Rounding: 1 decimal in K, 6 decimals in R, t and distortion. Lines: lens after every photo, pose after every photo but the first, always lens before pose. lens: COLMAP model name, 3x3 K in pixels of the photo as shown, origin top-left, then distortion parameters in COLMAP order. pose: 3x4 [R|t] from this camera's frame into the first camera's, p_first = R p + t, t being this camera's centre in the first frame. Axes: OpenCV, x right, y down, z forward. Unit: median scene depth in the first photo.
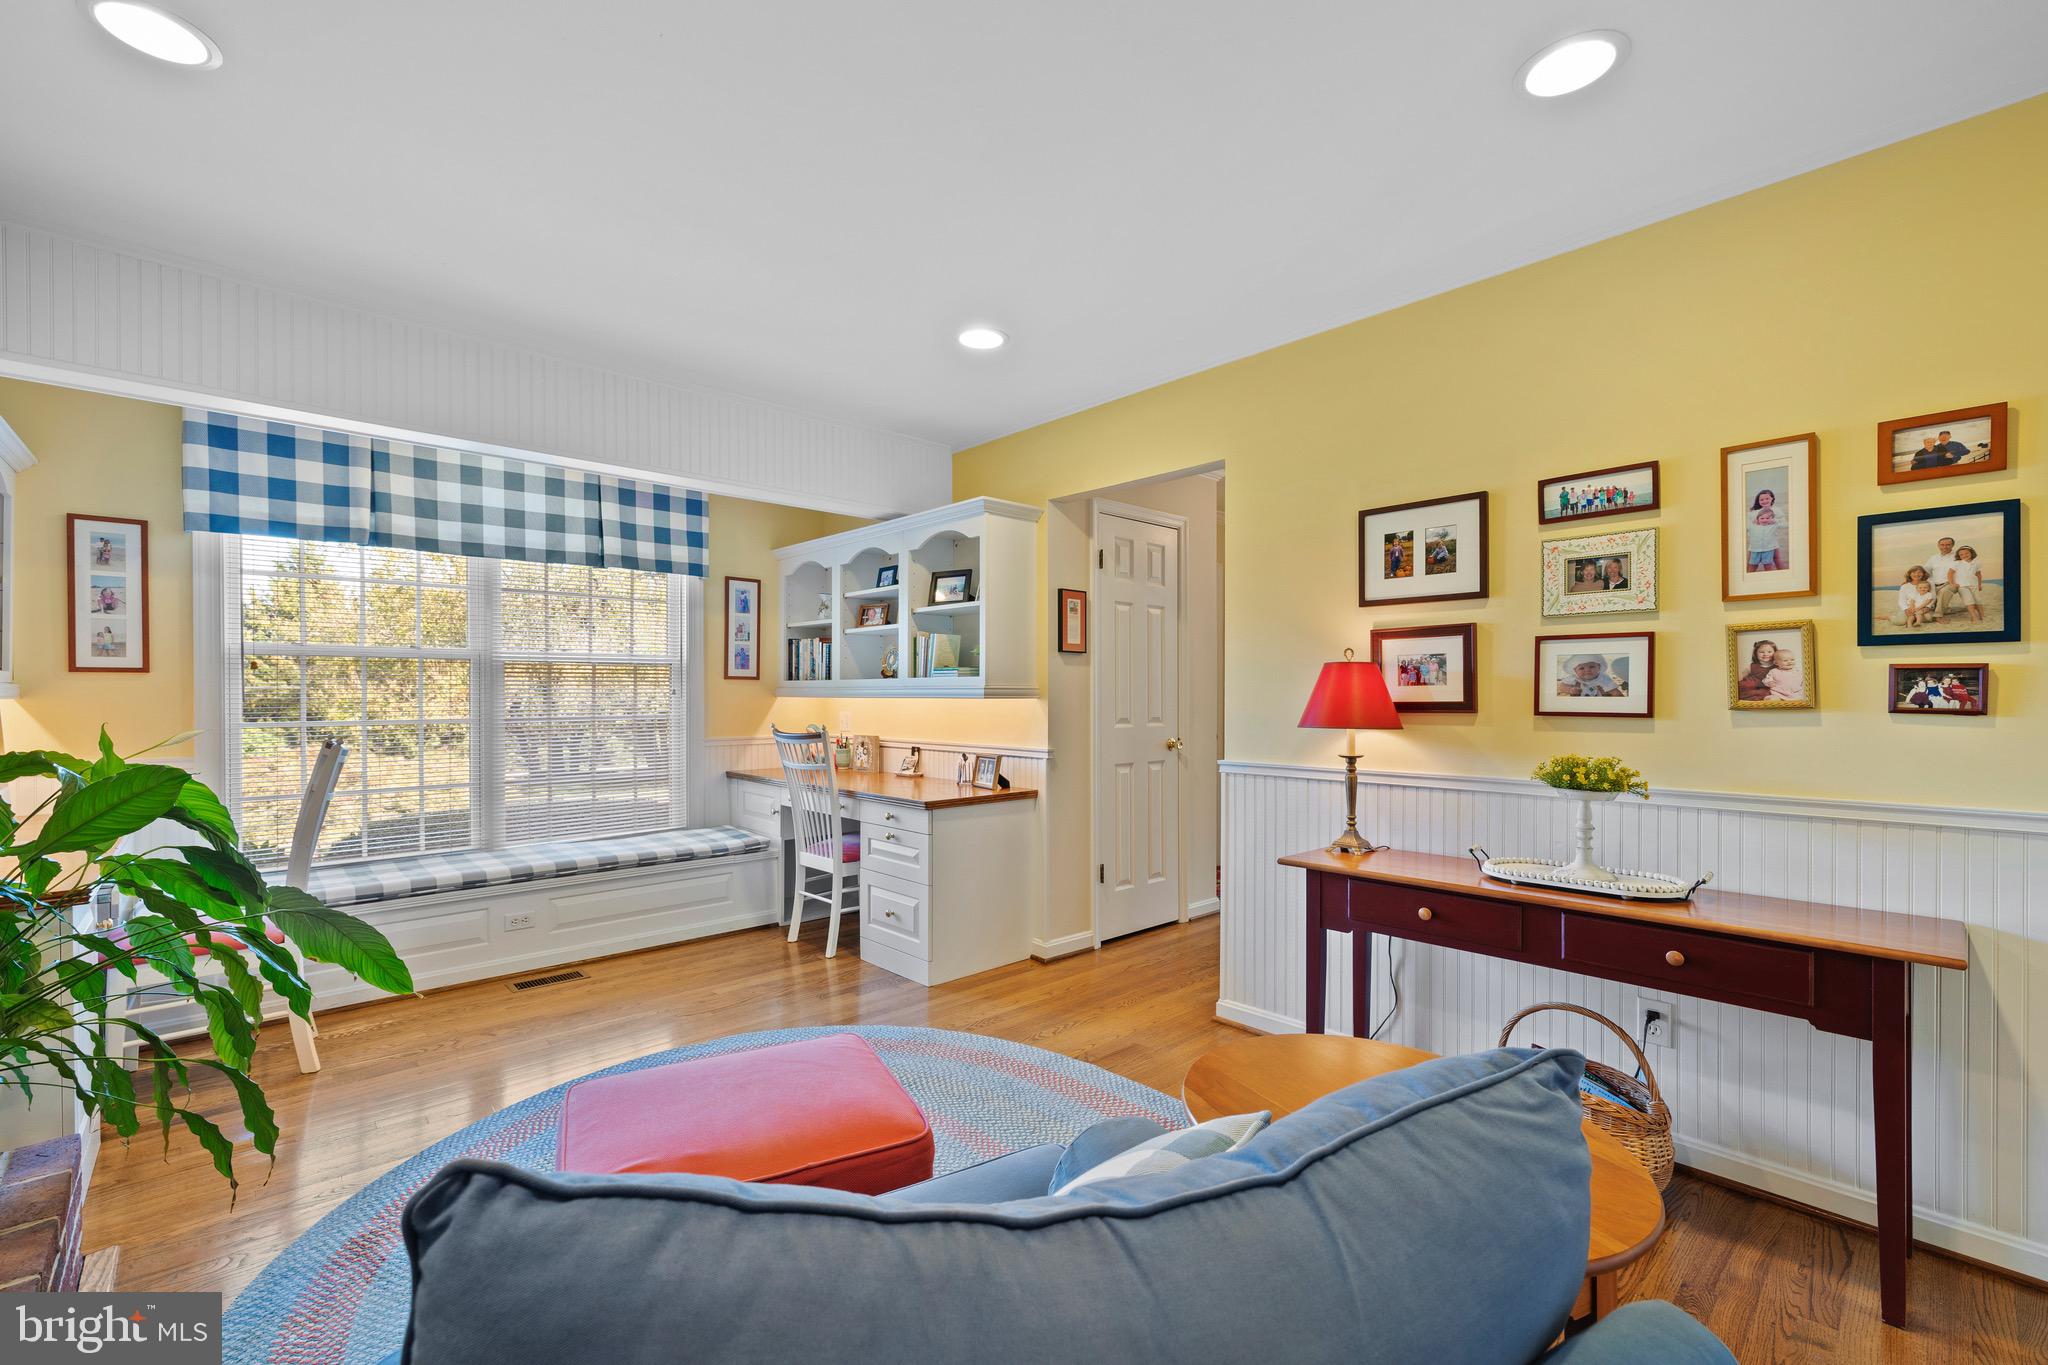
lens RADIAL K [[871.1, 0, 1028.1], [0, 871.1, 705.1], [0, 0, 1]] dist [0.000742, -0.000027]
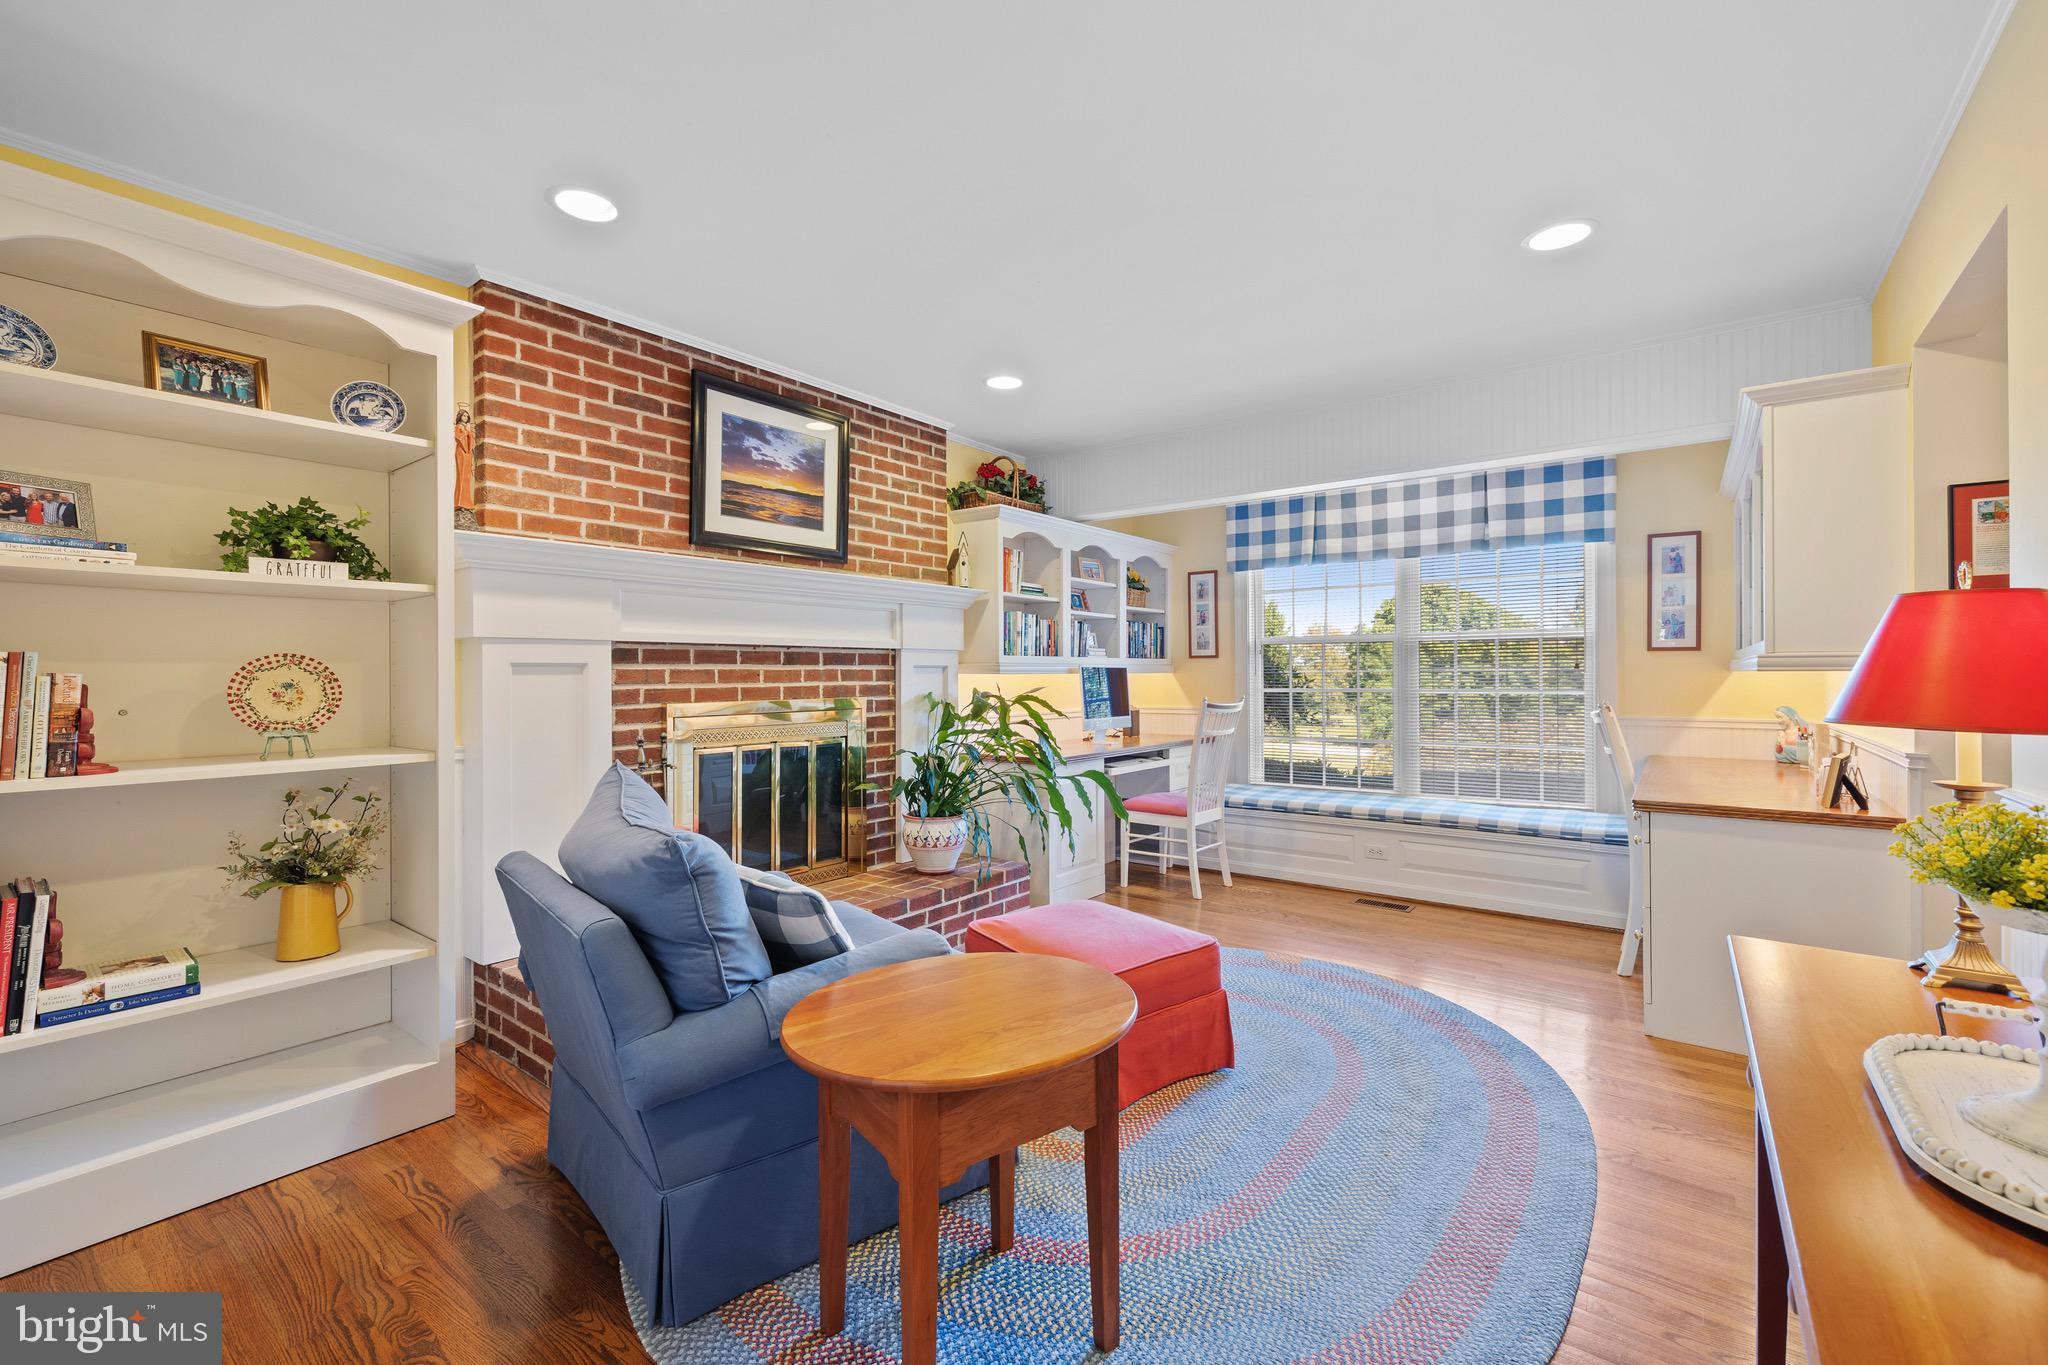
lens RADIAL K [[872.9, 0, 1018.6], [0, 872.9, 675.4], [0, 0, 1]] dist [0.000155, 0.000030]
pose [[0.160547, 0.000866, -0.987028, 0.544870], [-0.007788, 0.999970, -0.000390, 0.000884], [0.986997, 0.007749, 0.160549, 0.288787]]
